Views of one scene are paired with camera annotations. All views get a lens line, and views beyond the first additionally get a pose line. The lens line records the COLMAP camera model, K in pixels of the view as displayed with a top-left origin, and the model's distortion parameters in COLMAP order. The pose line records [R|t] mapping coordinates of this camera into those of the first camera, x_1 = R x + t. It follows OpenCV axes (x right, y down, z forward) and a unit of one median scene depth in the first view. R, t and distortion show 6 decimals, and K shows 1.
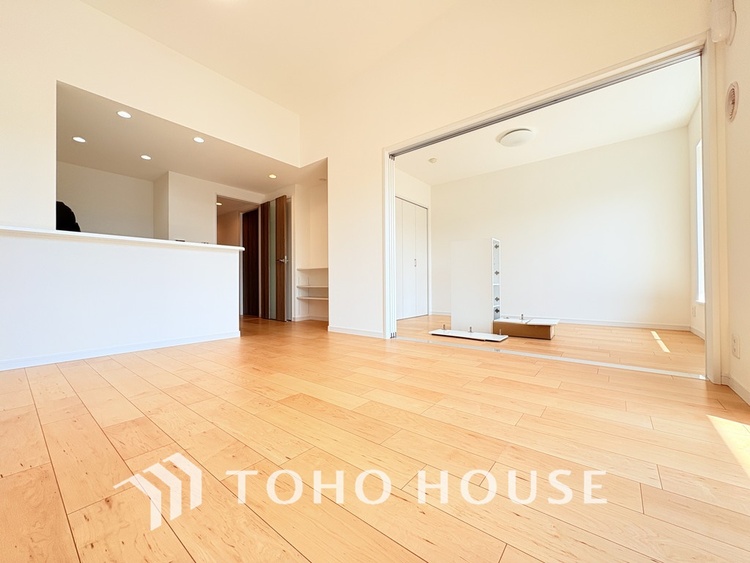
lens RADIAL K [[301.7, 0, 376.6], [0, 301.7, 287.3], [0, 0, 1]] dist [-0.000460, -0.000203]
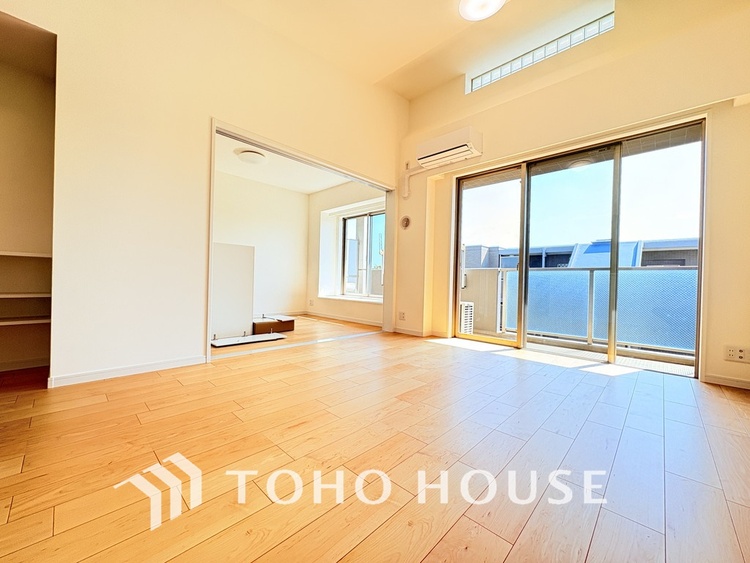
lens RADIAL K [[301.7, 0, 378.9], [0, 301.7, 277.1], [0, 0, 1]] dist [-0.000460, -0.000203]
pose [[0.080142, 0.028631, 0.996372, -0.610286], [-0.012731, 0.999535, -0.027698, -0.026153], [-0.996702, -0.010465, 0.080469, 0.433322]]
